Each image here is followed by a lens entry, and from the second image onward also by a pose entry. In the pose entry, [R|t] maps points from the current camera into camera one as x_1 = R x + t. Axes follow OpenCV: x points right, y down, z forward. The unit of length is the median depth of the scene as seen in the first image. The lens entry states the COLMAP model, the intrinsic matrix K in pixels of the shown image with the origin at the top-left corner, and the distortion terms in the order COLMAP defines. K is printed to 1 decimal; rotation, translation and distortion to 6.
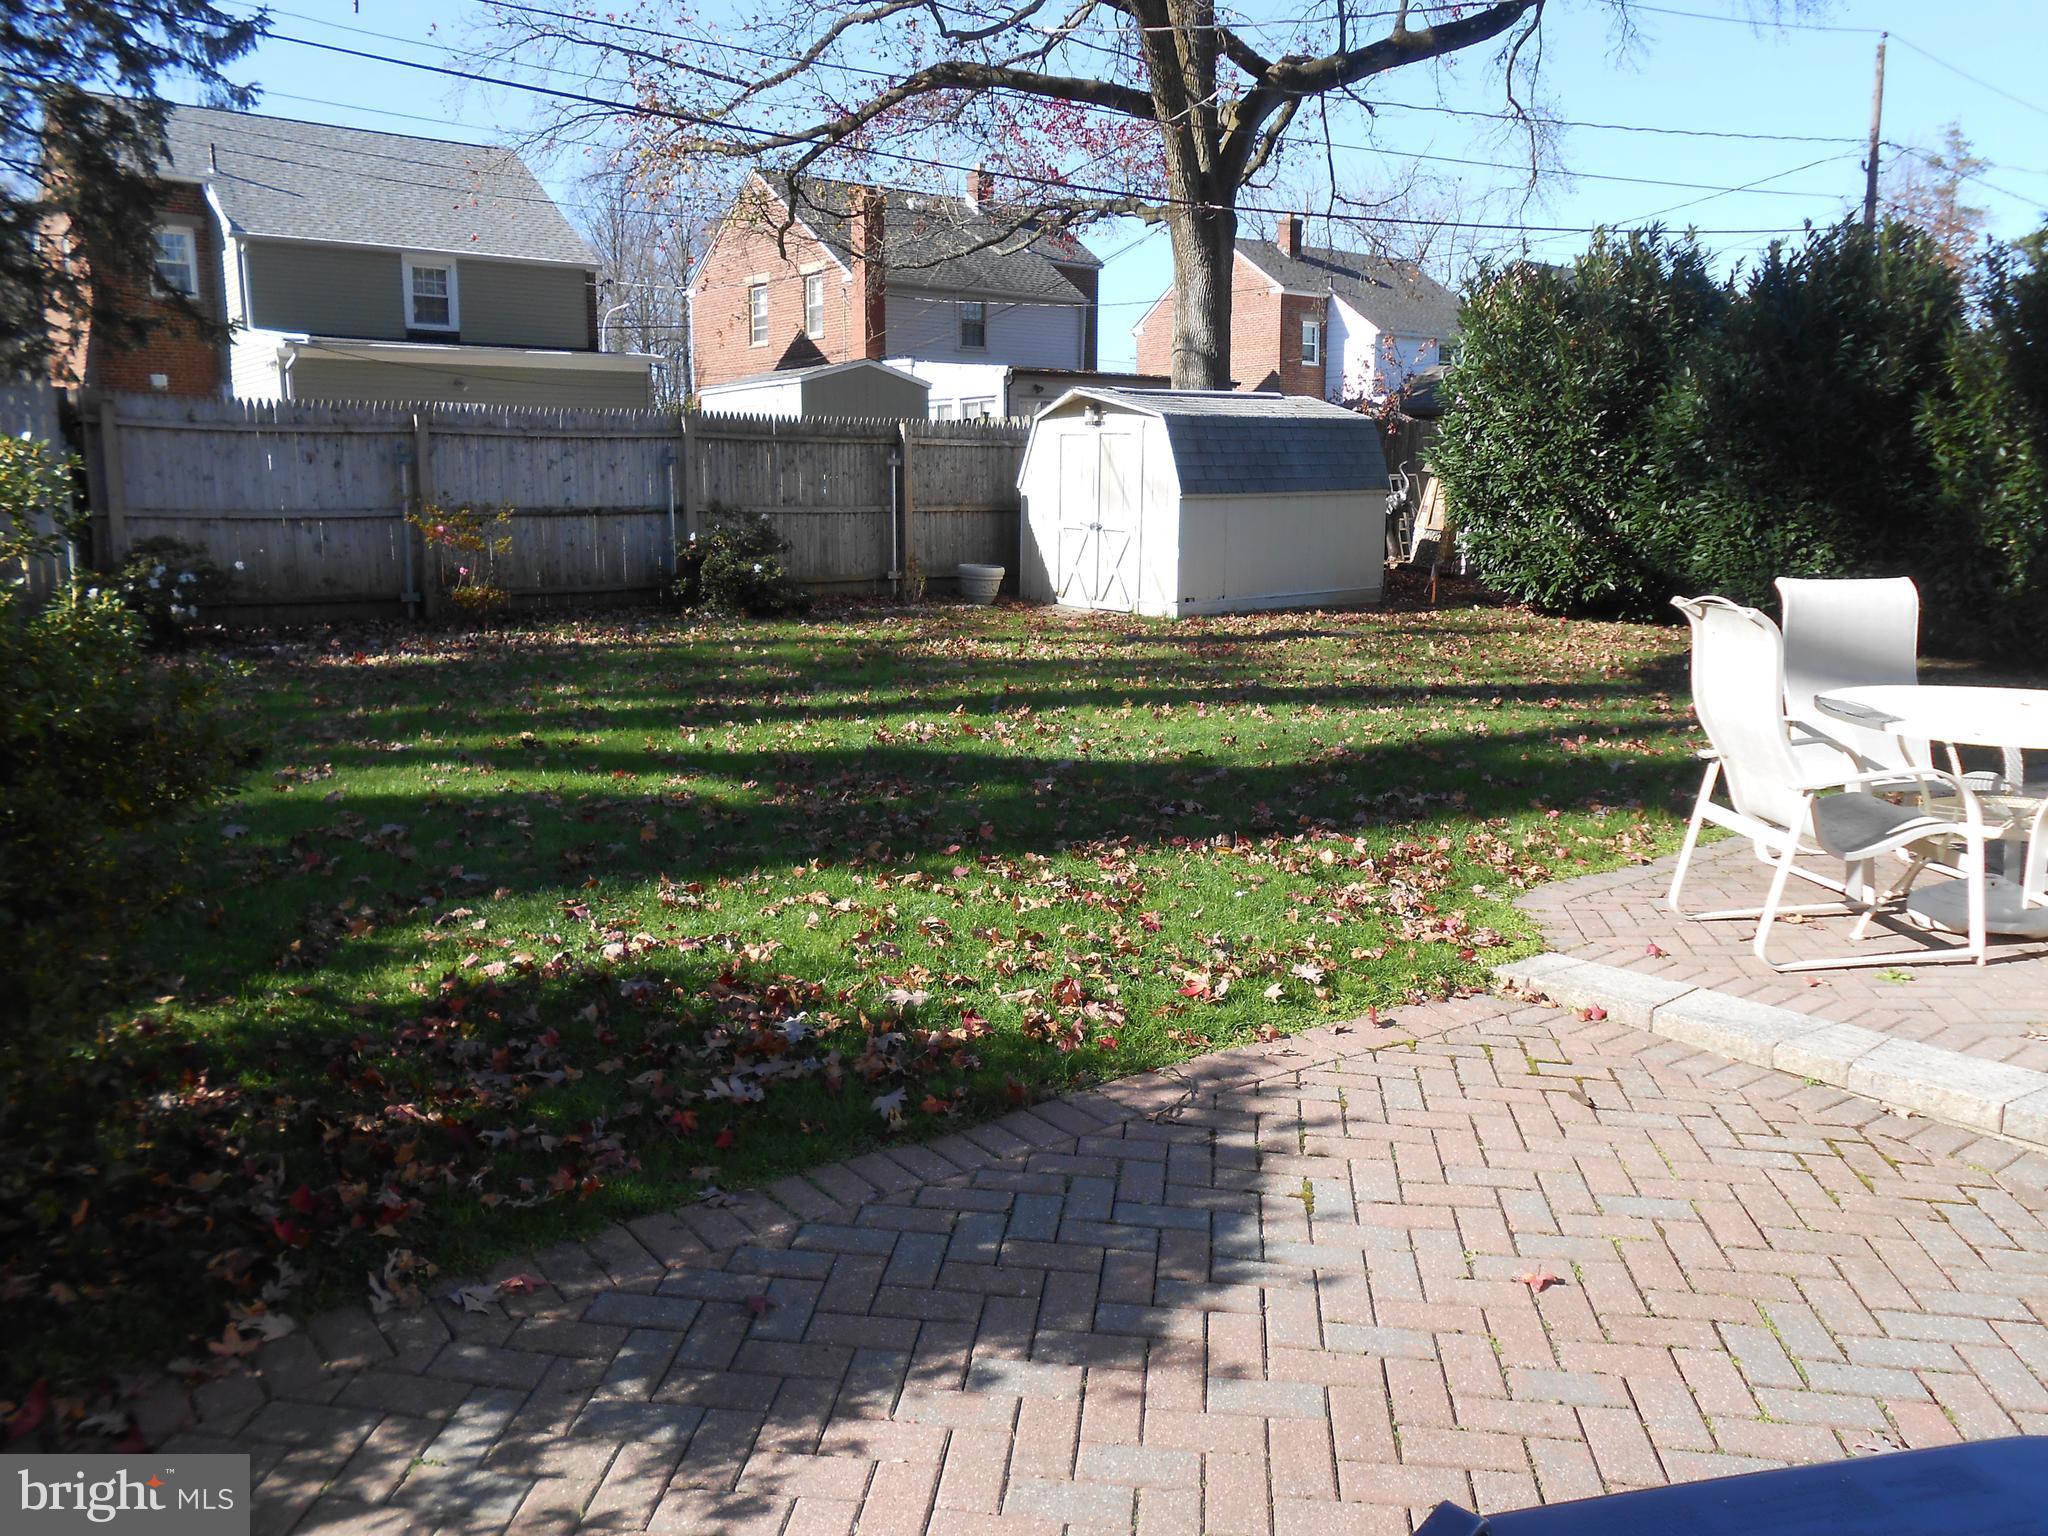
lens RADIAL K [[1595.0, 0, 1037.1], [0, 1595.0, 770.4], [0, 0, 1]] dist [-0.048378, 0.062491]
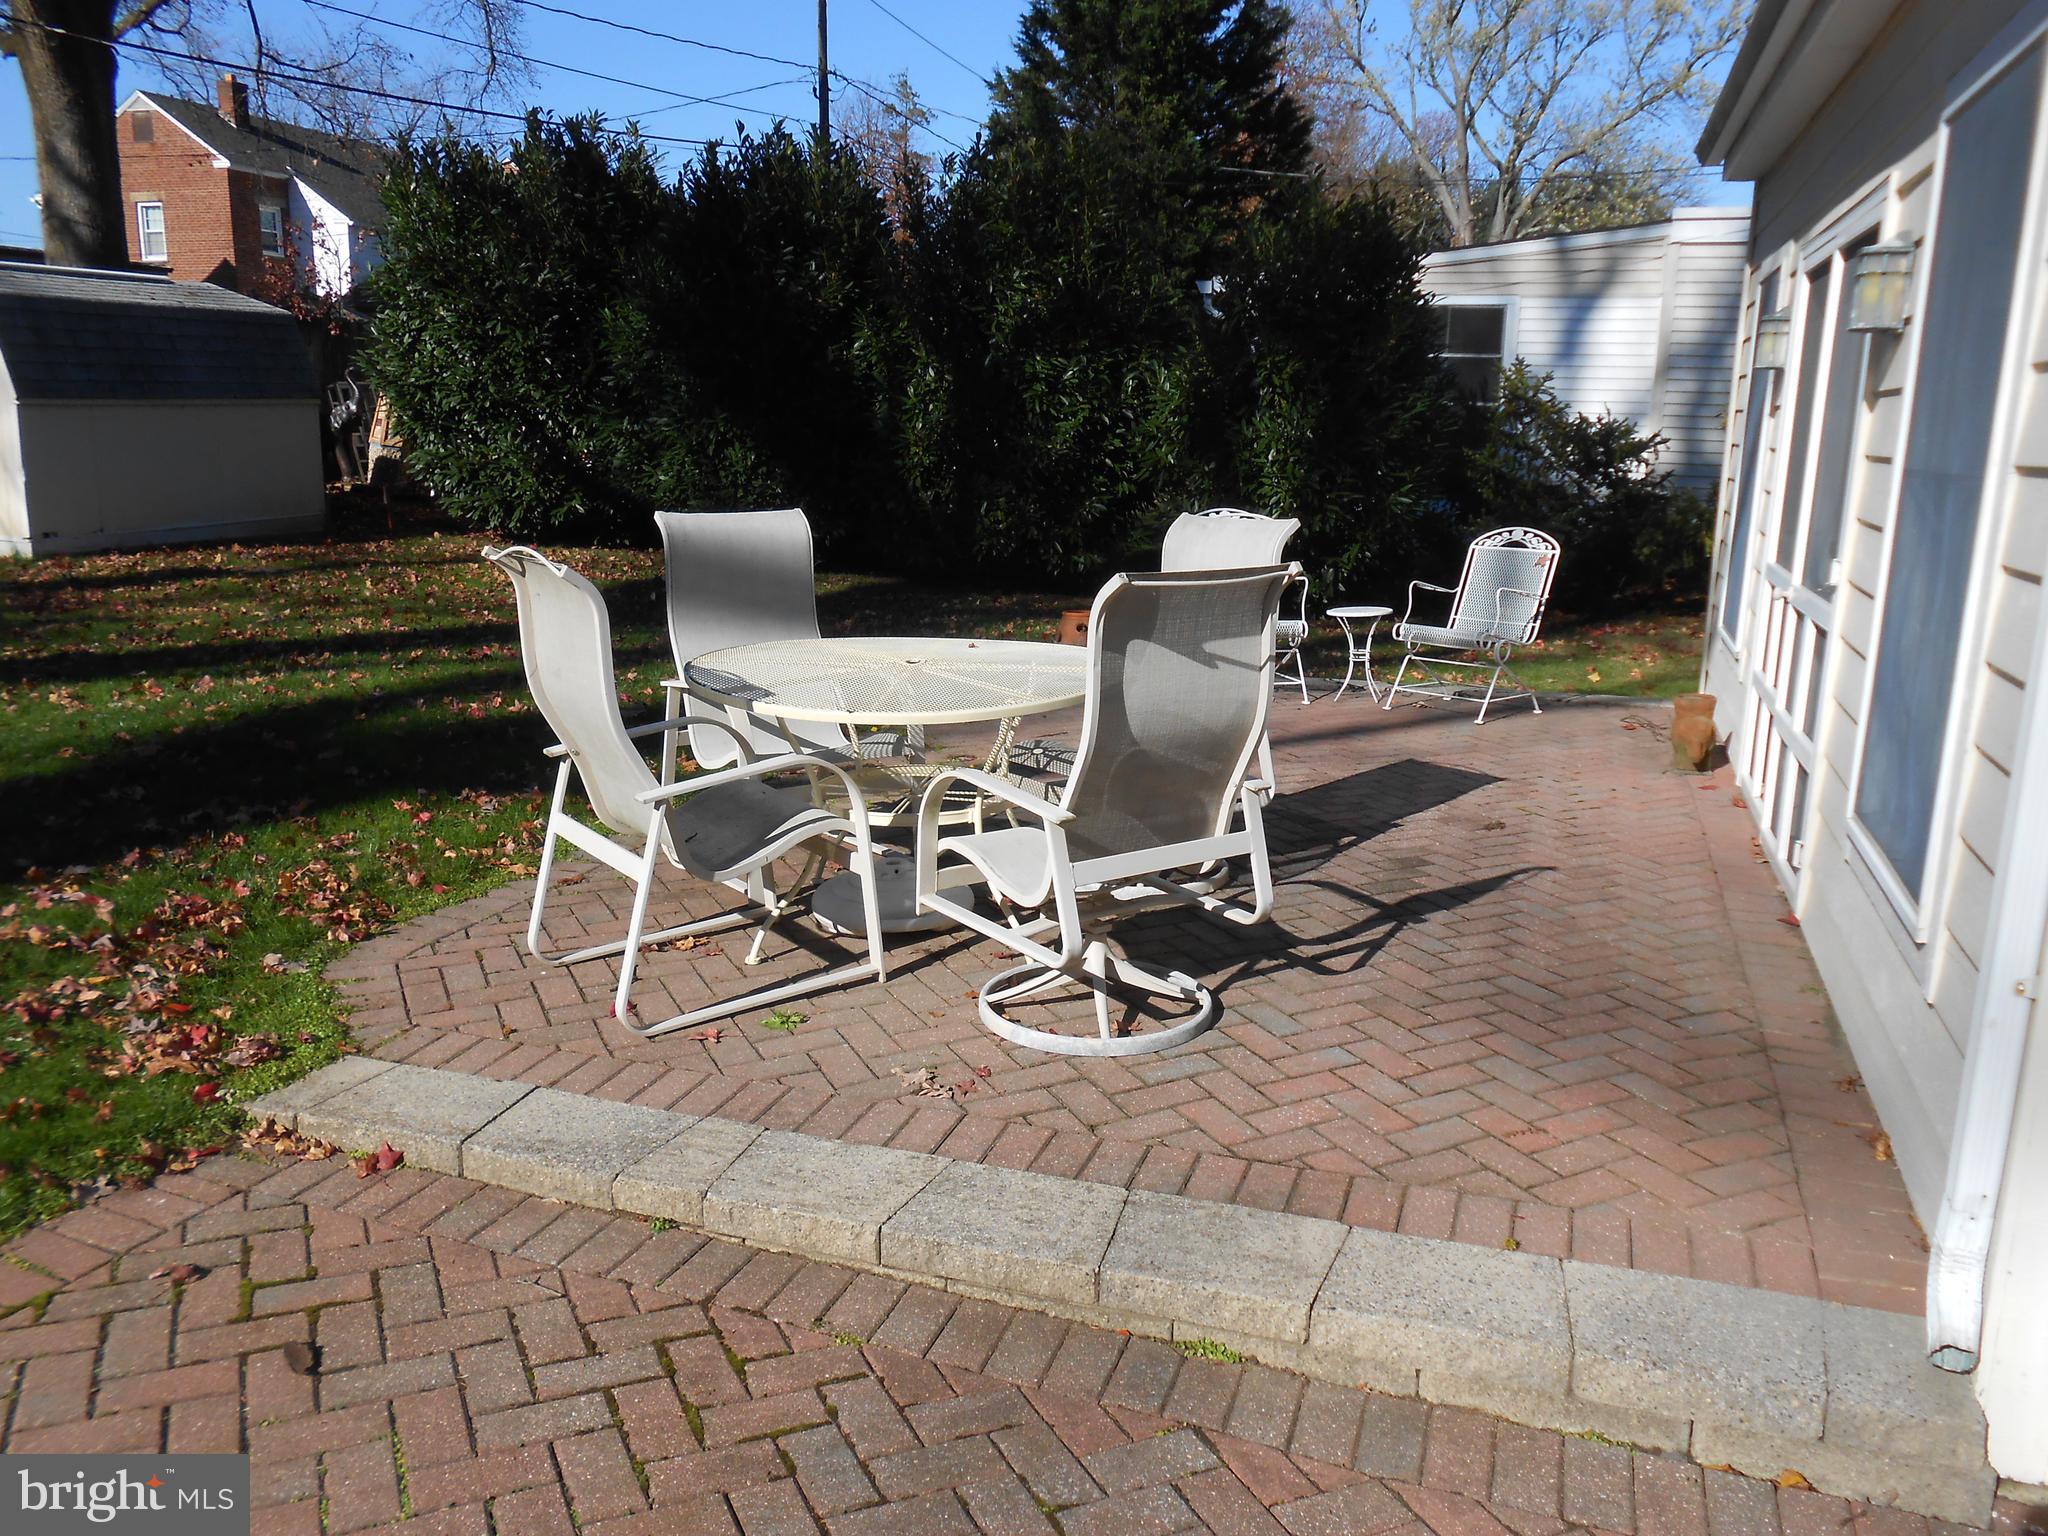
lens RADIAL K [[1573.1, 0, 1024.8], [0, 1573.1, 768.0], [0, 0, 1]] dist [0.010015, 0.009100]
pose [[0.838634, -0.105051, 0.534469, 0.074761], [0.076848, 0.994230, 0.074836, -0.015152], [-0.539247, -0.021687, 0.841869, 0.085520]]
